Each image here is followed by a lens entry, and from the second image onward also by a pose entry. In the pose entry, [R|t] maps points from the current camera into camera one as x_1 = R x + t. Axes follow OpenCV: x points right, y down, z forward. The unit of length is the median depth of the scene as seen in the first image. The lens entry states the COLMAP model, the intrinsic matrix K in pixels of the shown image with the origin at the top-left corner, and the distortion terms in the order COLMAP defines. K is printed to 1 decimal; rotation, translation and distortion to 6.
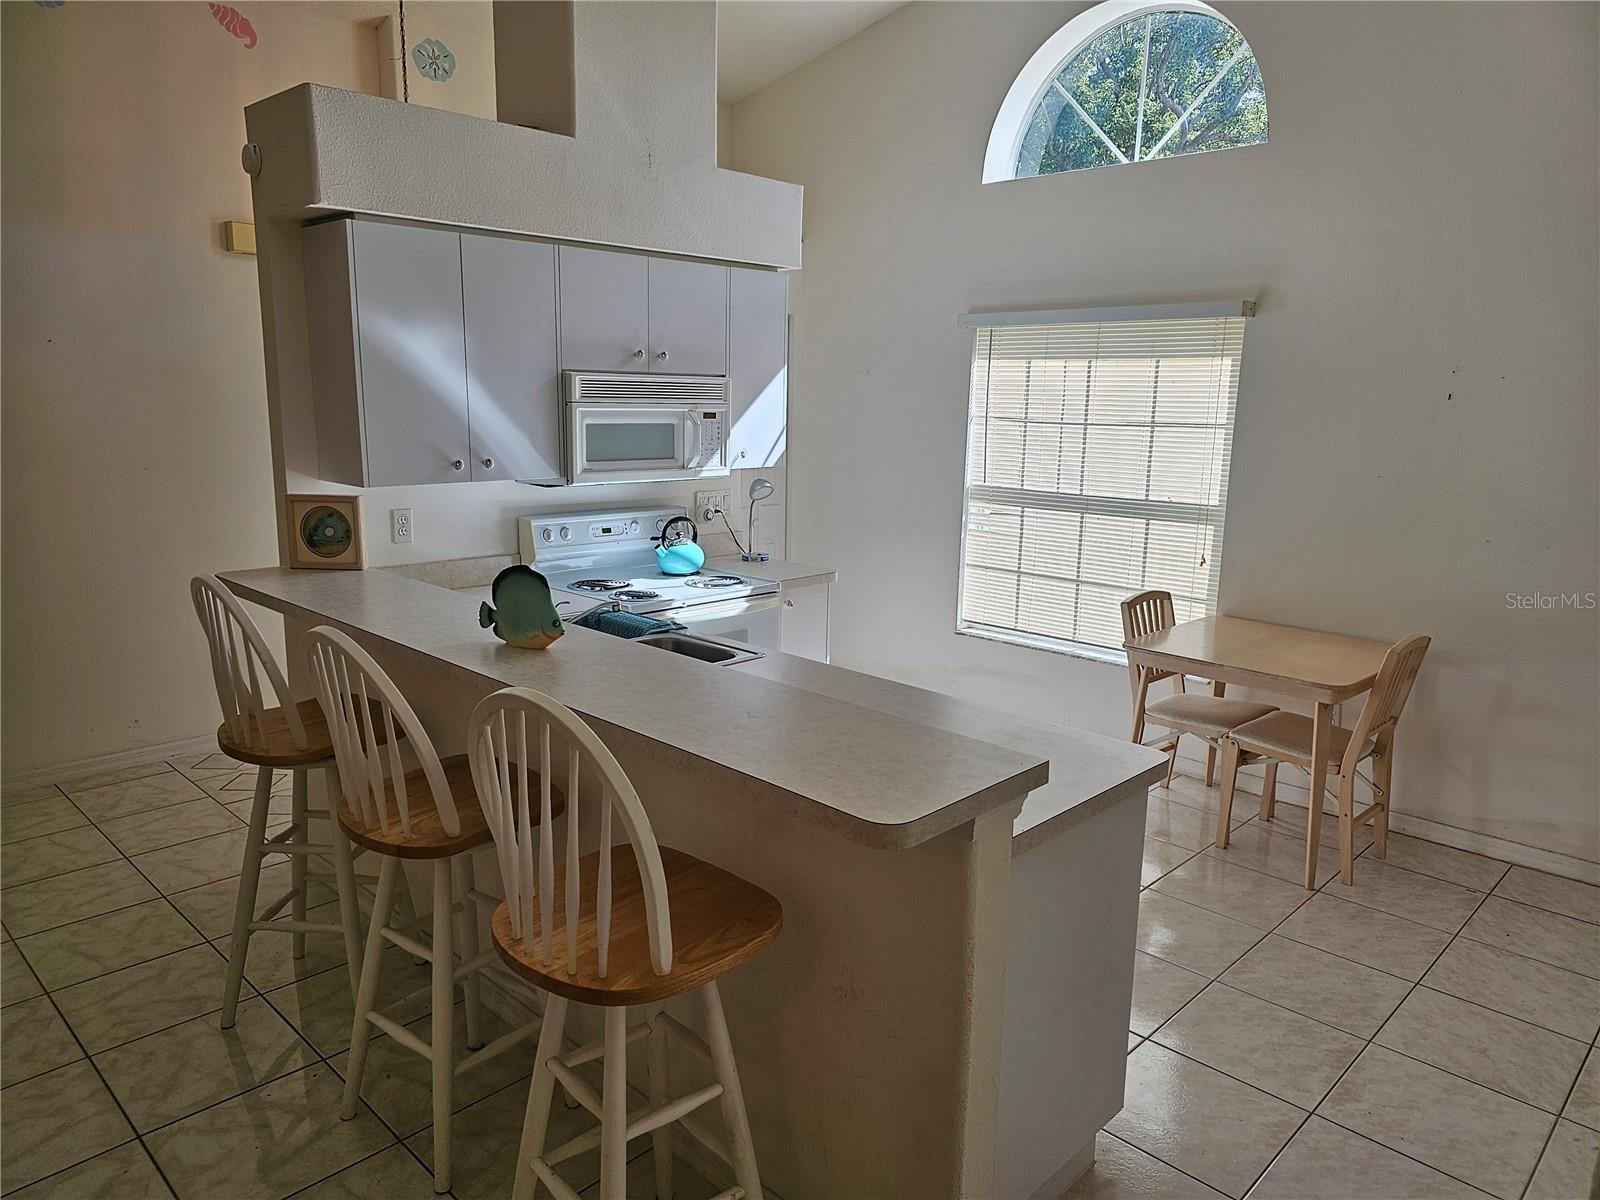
lens RADIAL K [[1079.9, 0, 831.3], [0, 1079.9, 599.9], [0, 0, 1]] dist [0.002886, 0.000688]
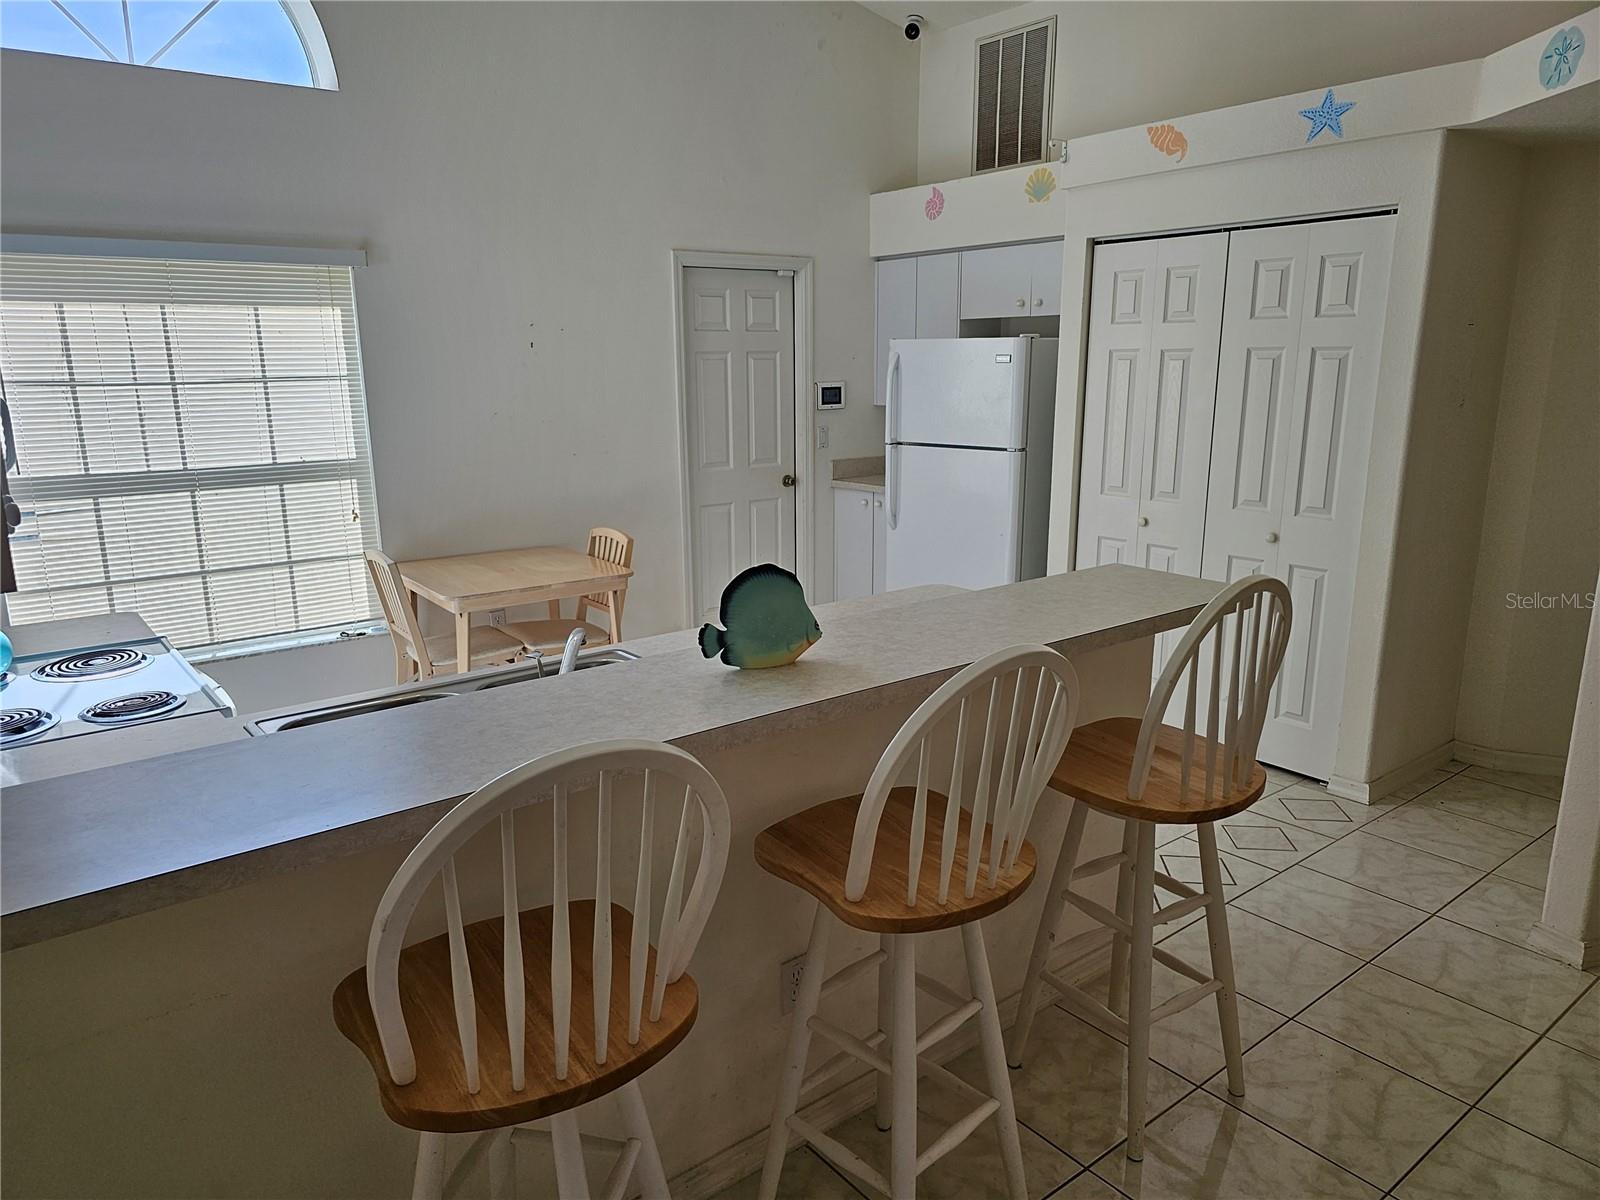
lens RADIAL K [[1079.9, 0, 831.3], [0, 1079.9, 599.9], [0, 0, 1]] dist [0.002886, 0.000688]
pose [[0.131567, -0.239532, 0.961933, -0.558416], [0.193687, 0.957877, 0.212030, -0.086629], [-0.972201, 0.158418, 0.172419, 0.416157]]
